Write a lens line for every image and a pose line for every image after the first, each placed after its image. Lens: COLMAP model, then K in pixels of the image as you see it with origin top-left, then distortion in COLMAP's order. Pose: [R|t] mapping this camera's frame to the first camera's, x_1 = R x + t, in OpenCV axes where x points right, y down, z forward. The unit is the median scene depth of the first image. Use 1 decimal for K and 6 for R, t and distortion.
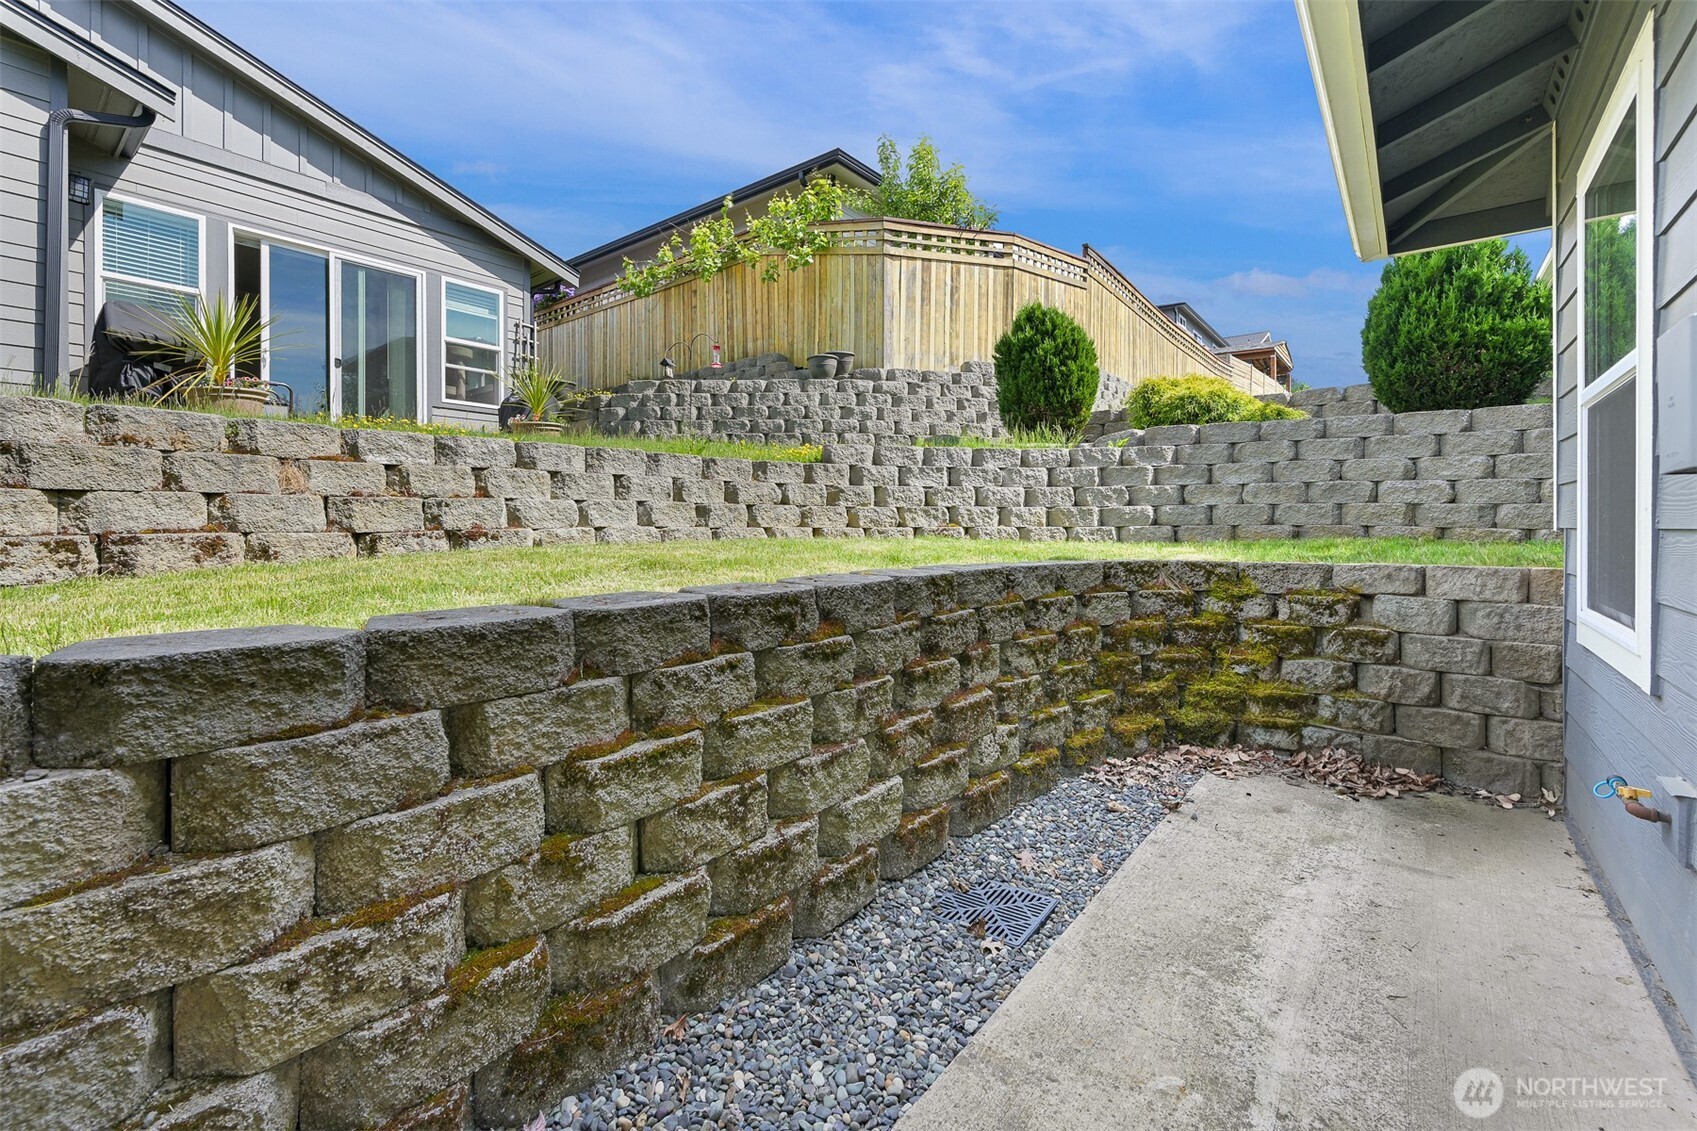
lens RADIAL K [[688.7, 0, 863.5], [0, 688.7, 529.9], [0, 0, 1]] dist [0.000145, 0.000081]
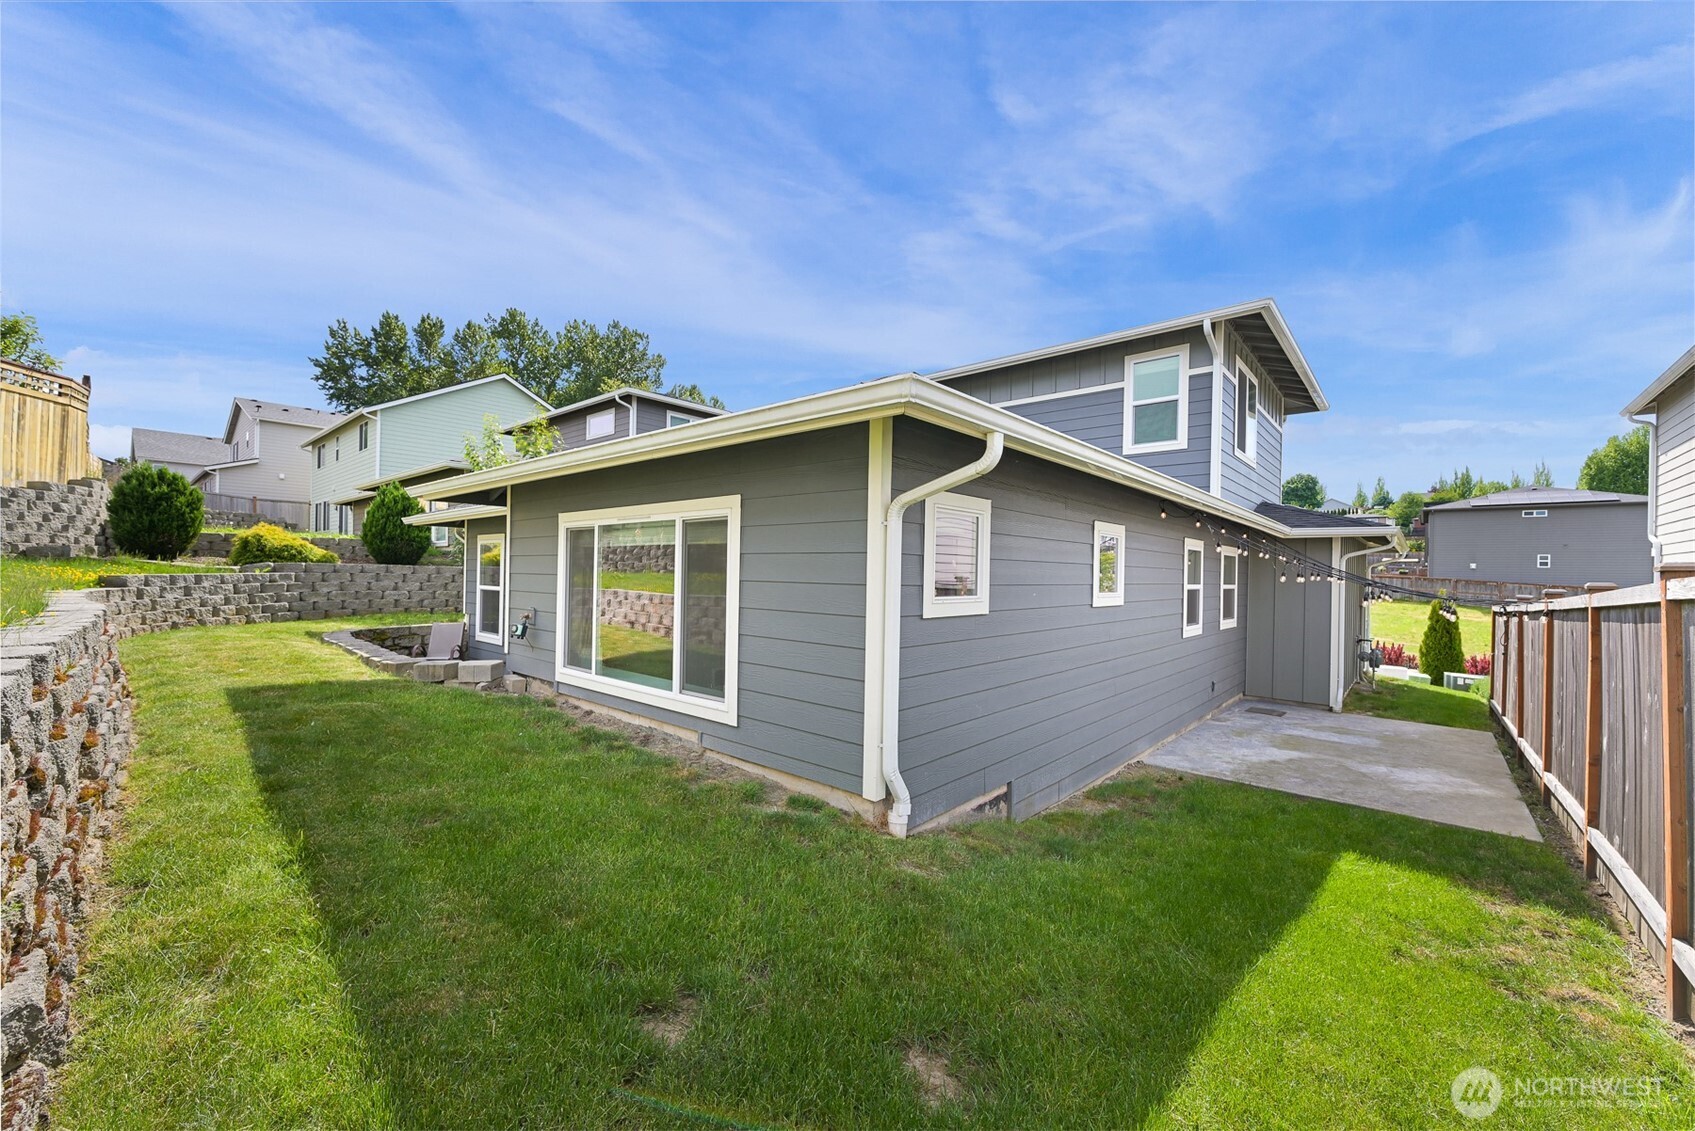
lens RADIAL K [[687.9, 0, 851.3], [0, 687.9, 569.8], [0, 0, 1]] dist [0.000145, 0.000081]
pose [[0.030652, -0.001580, 0.999529, -1.389115], [-0.004620, 0.999988, 0.001723, -0.126760], [-0.999519, -0.004671, 0.030644, -0.646946]]
